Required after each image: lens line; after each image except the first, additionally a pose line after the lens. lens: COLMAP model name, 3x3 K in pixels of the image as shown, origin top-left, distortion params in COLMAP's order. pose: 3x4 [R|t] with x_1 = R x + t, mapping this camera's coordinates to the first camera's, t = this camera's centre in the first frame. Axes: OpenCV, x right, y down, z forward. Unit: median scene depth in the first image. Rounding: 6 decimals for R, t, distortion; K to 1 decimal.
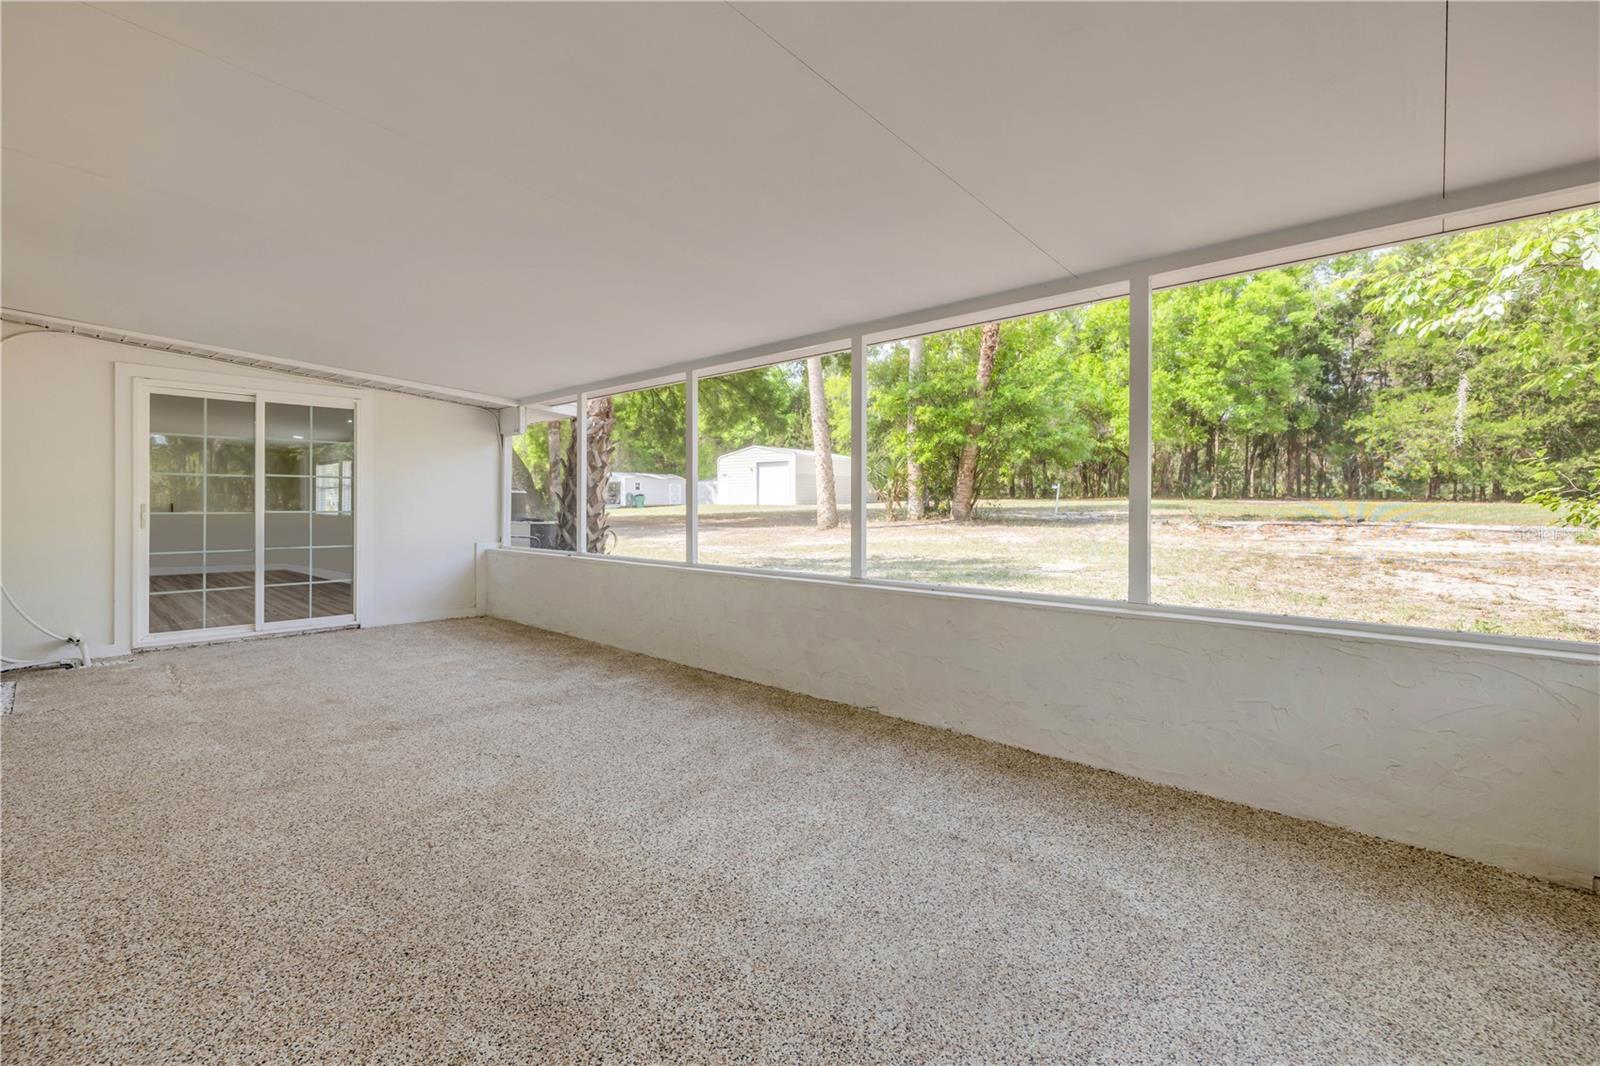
lens RADIAL K [[674.6, 0, 794.3], [0, 674.6, 508.7], [0, 0, 1]] dist [-0.001656, -0.000409]
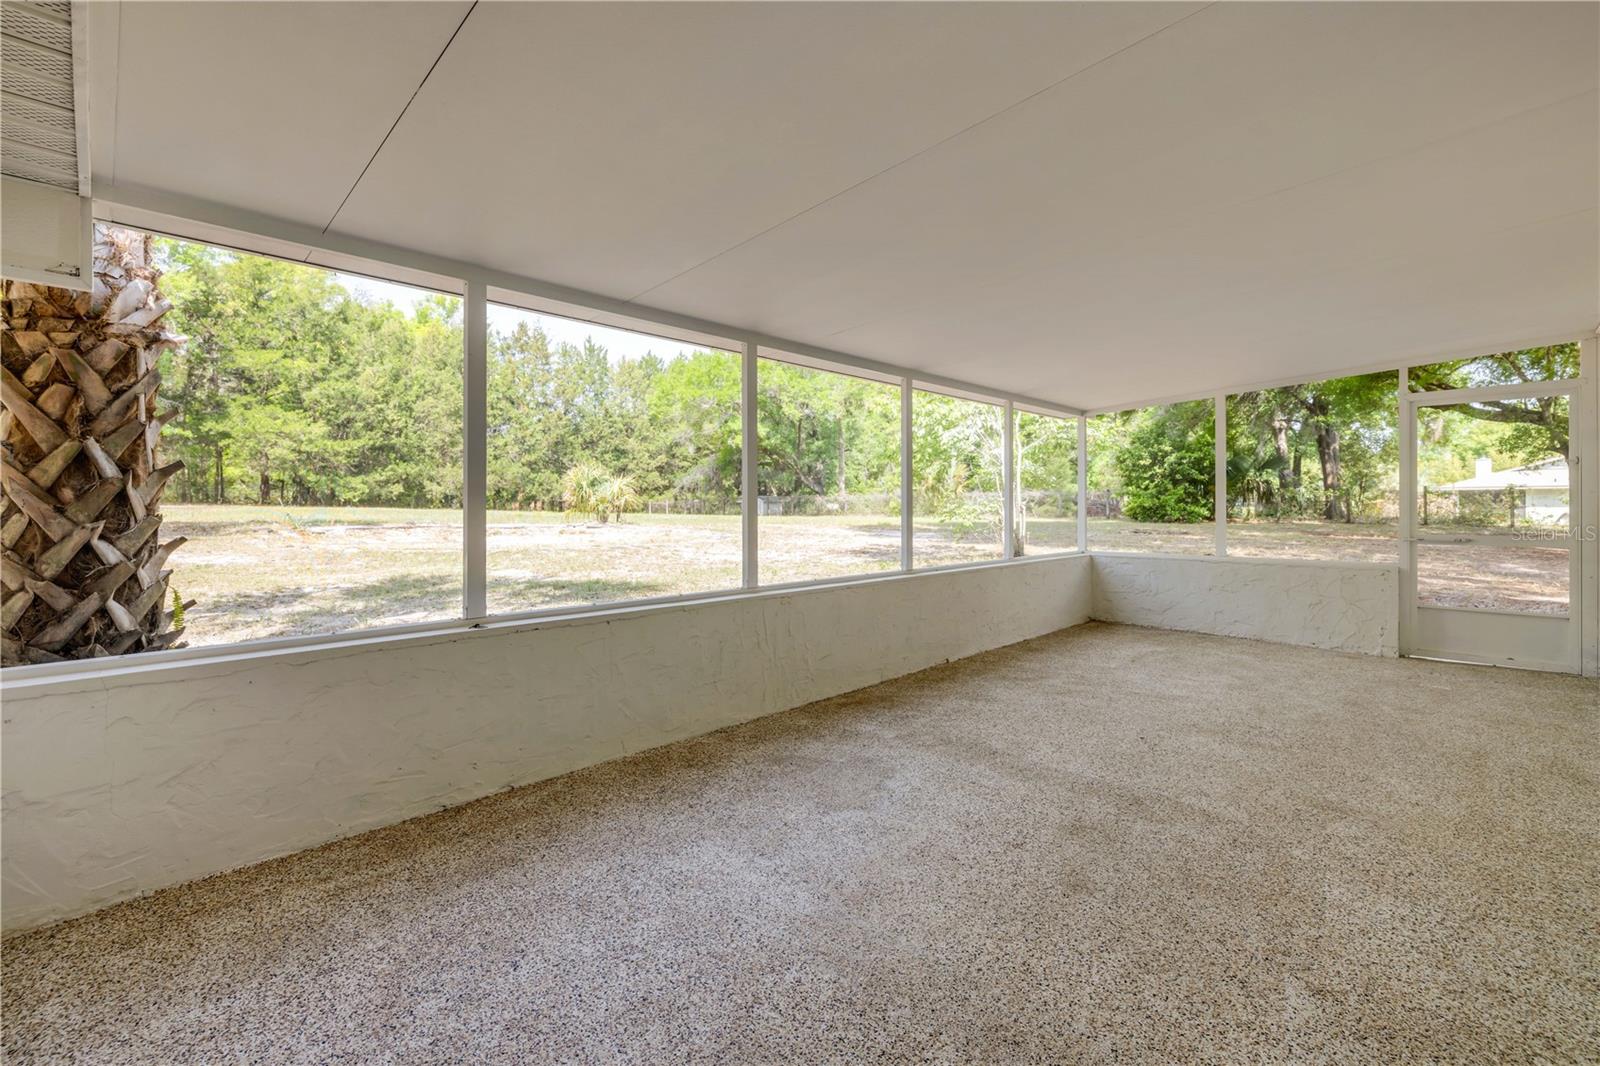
lens RADIAL K [[674.6, 0, 794.3], [0, 674.6, 508.7], [0, 0, 1]] dist [-0.001656, -0.000409]
pose [[0.061654, 0.001197, 0.998097, -1.503806], [0.004533, 0.999989, -0.001479, -0.015008], [-0.998087, 0.004615, 0.061648, 1.447786]]
